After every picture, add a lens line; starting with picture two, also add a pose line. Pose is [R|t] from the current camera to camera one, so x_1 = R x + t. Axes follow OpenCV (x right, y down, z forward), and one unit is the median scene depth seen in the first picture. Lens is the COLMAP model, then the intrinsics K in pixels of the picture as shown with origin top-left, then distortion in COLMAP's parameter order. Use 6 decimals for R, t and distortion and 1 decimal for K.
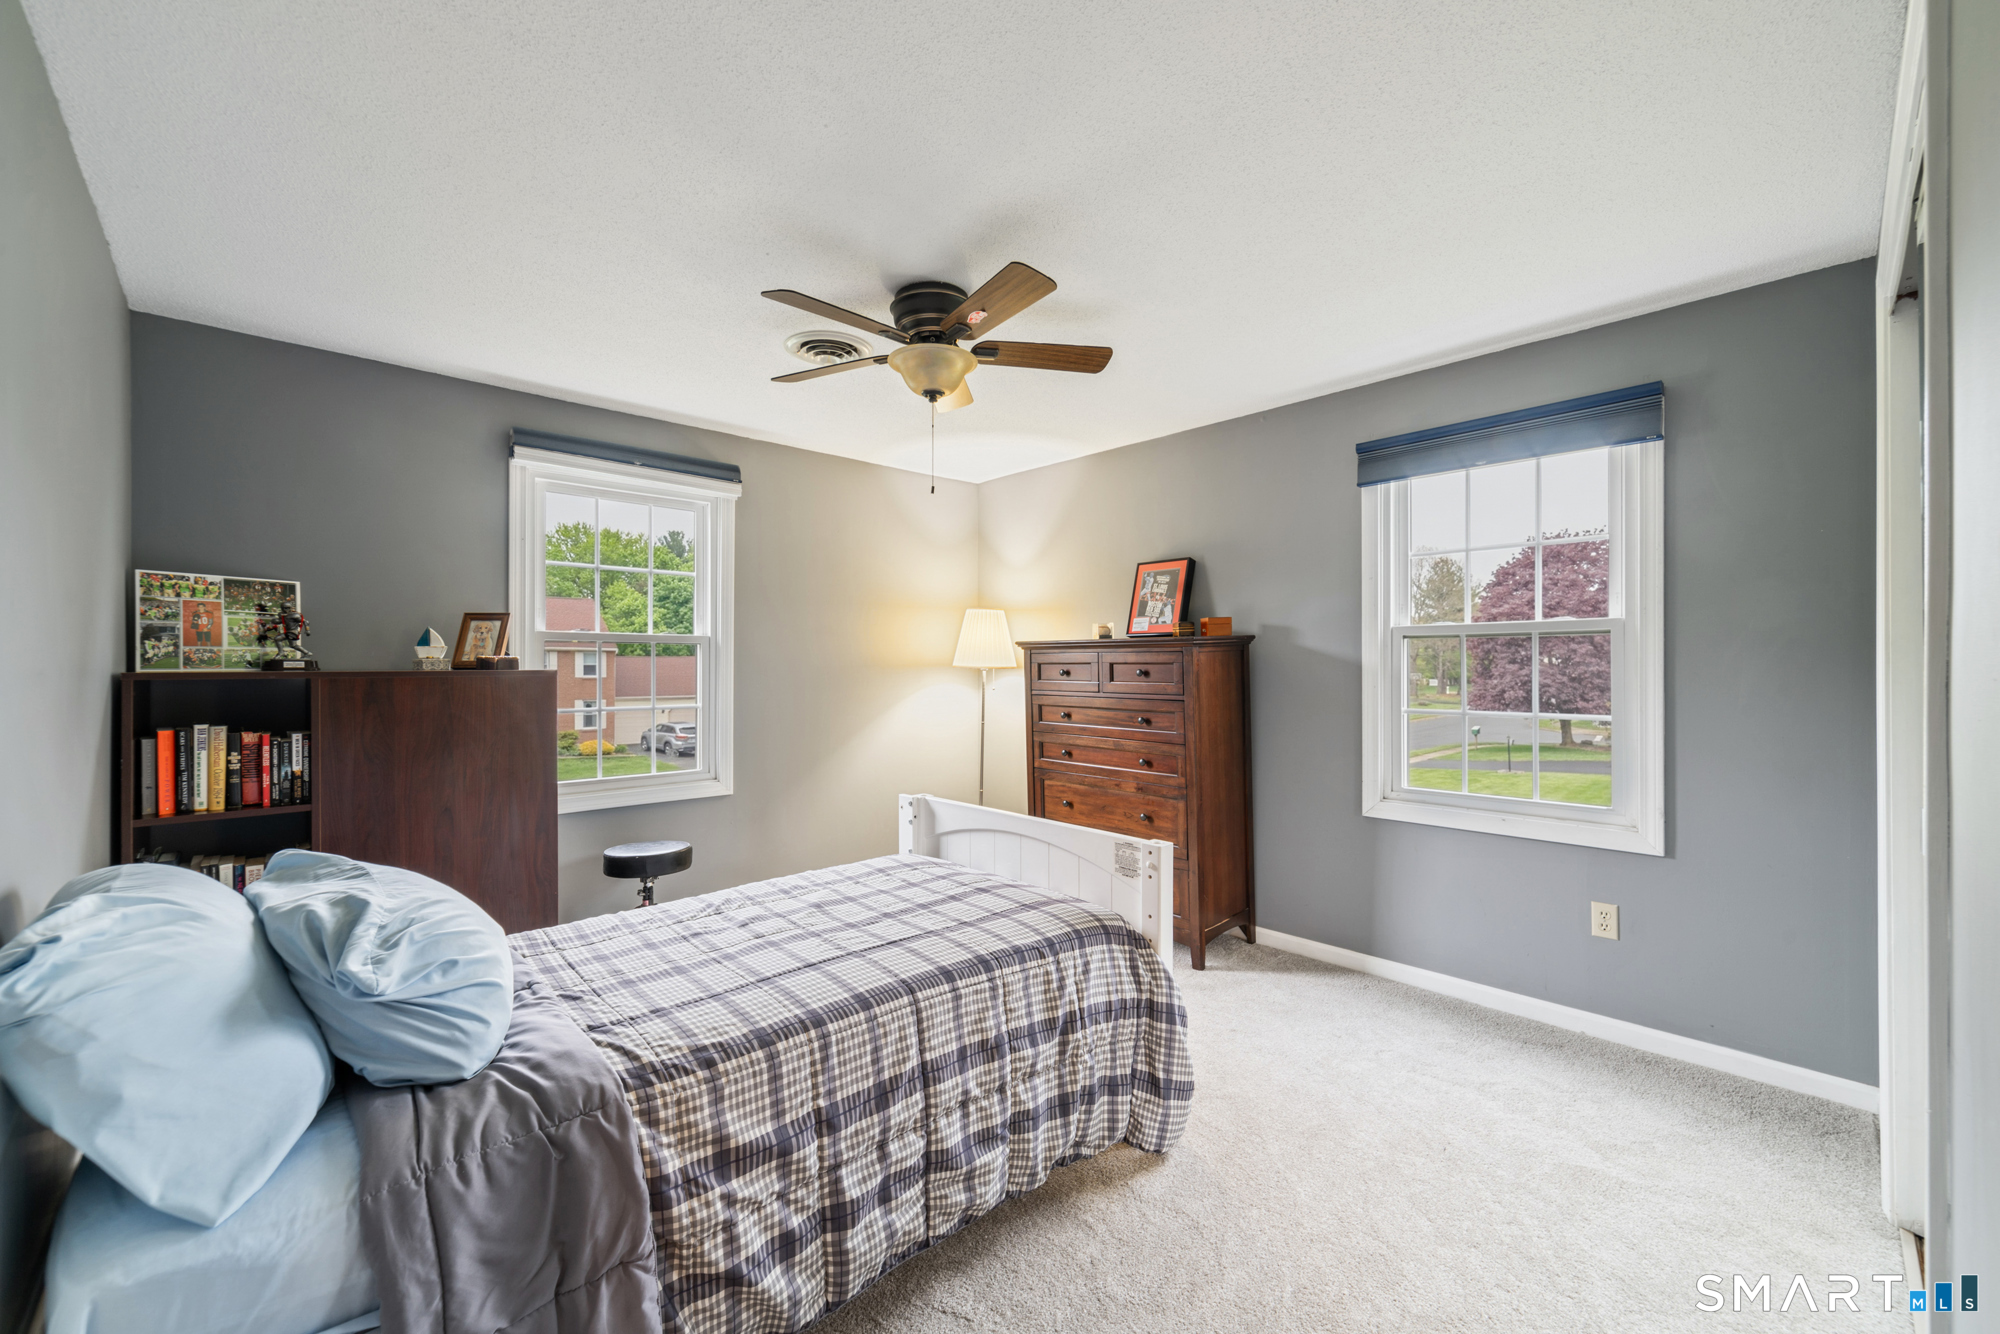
lens RADIAL K [[789.1, 0, 1006.2], [0, 789.1, 666.1], [0, 0, 1]] dist [-0.004176, 0.001600]
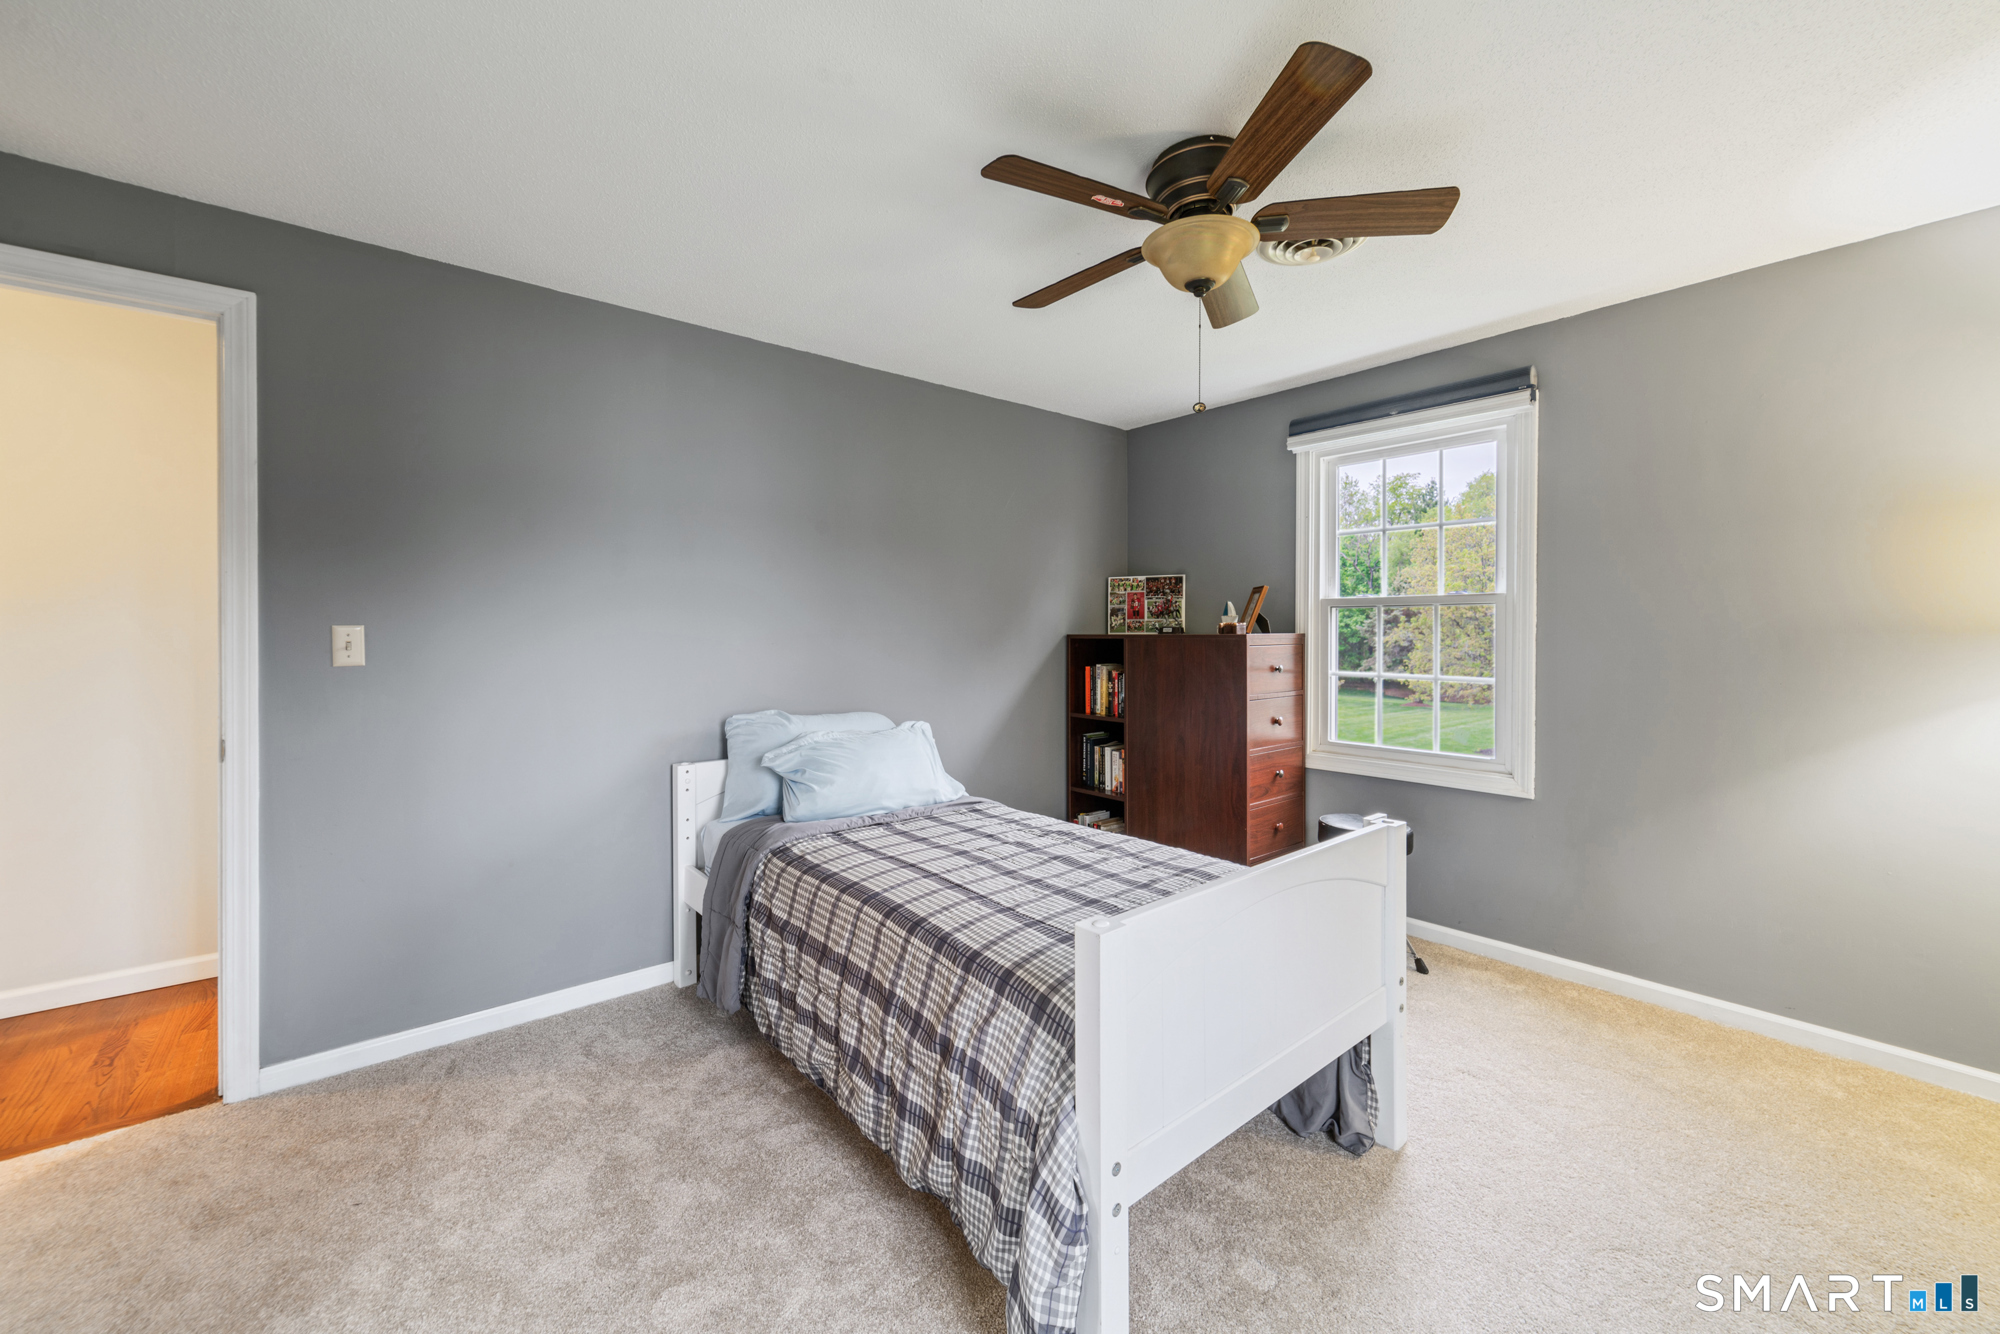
lens RADIAL K [[789.1, 0, 1006.2], [0, 789.1, 647.2], [0, 0, 1]] dist [-0.004176, 0.001600]
pose [[-0.056134, 0.020669, -0.998209, 0.708138], [-0.000401, 0.999785, 0.020725, -0.000202], [0.998423, 0.001563, -0.056114, 0.859288]]
